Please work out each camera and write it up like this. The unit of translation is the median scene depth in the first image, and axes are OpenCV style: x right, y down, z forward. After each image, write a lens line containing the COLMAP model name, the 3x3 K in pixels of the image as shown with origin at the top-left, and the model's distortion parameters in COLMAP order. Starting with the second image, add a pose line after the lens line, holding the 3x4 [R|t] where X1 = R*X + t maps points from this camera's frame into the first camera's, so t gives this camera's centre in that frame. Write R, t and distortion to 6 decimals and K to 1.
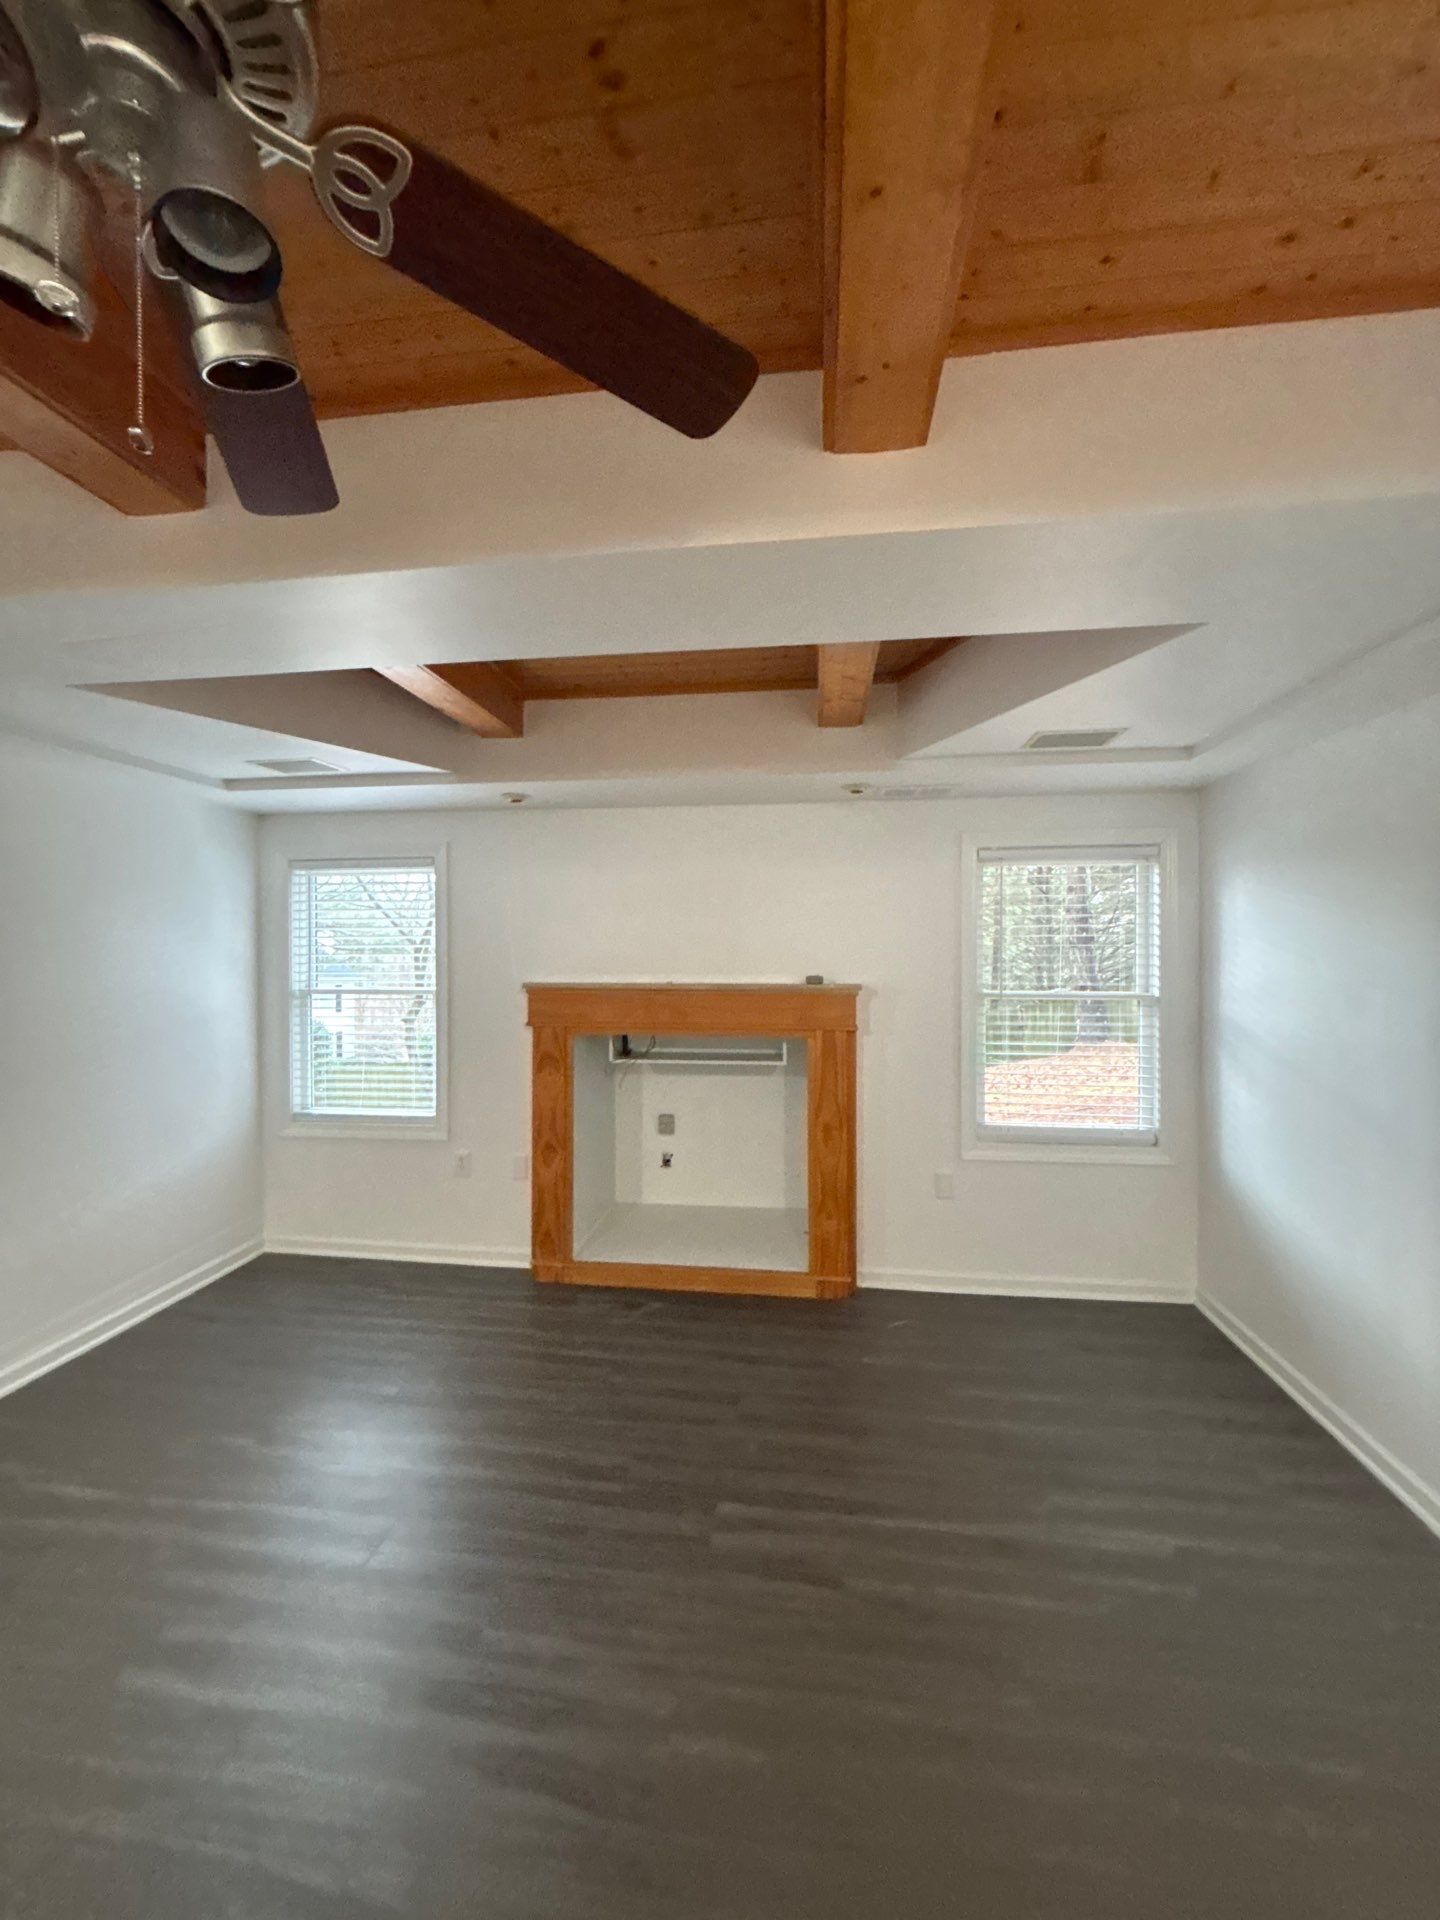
lens RADIAL K [[779.1, 0, 716.6], [0, 779.1, 958.5], [0, 0, 1]] dist [-0.001375, 0.000868]
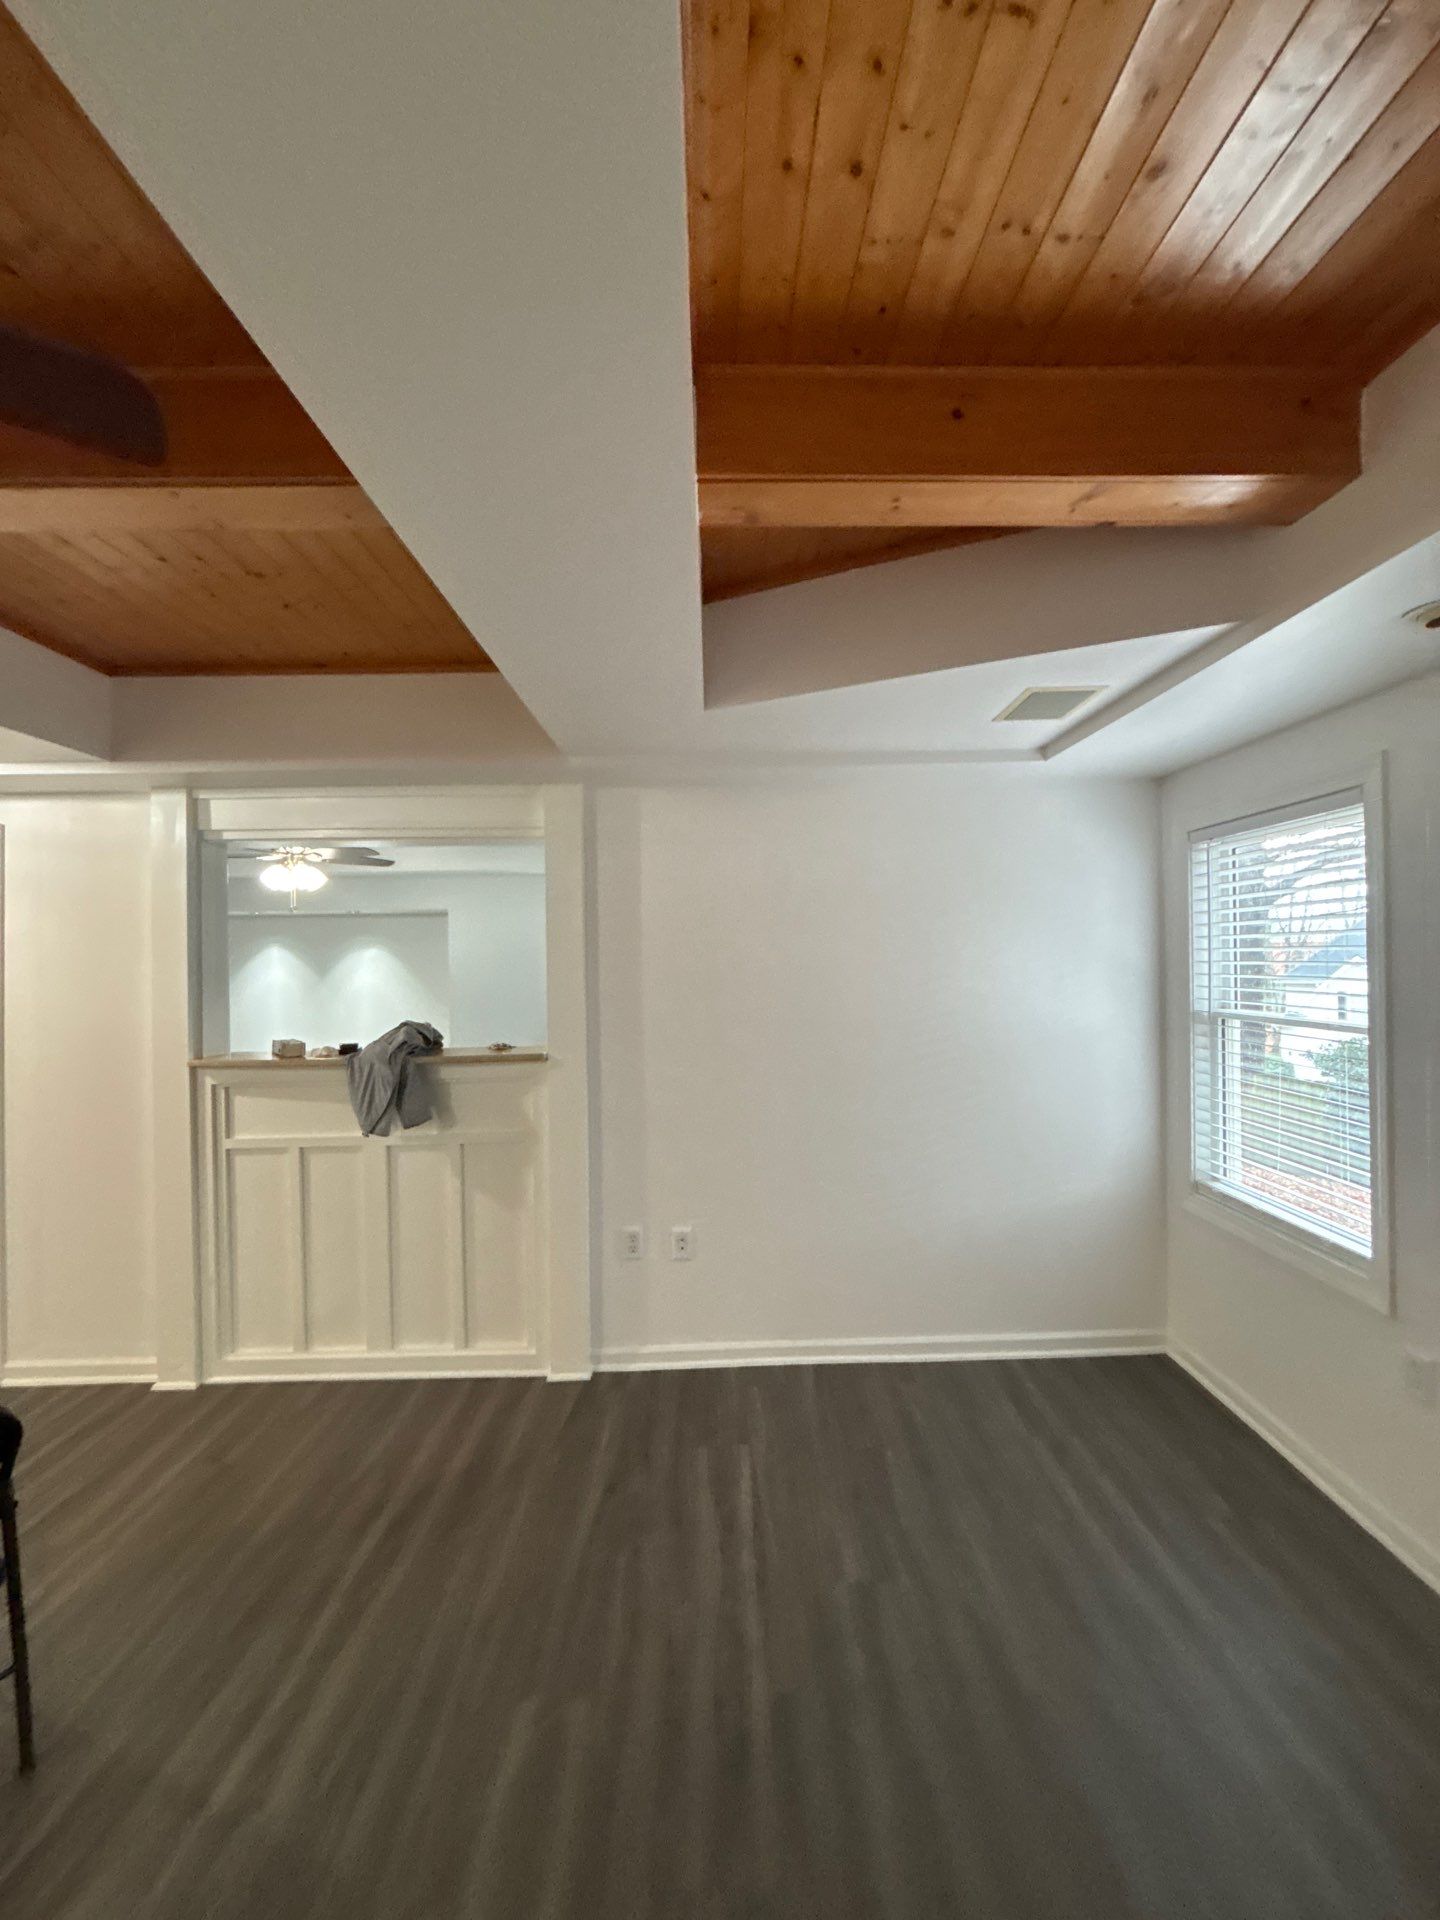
lens RADIAL K [[779.1, 0, 728.0], [0, 779.1, 962.9], [0, 0, 1]] dist [-0.001375, 0.000868]
pose [[0.153683, 0.001795, -0.988119, 0.107233], [0.002000, 0.999996, 0.002128, -0.007037], [0.988118, -0.002303, 0.153679, 0.471097]]
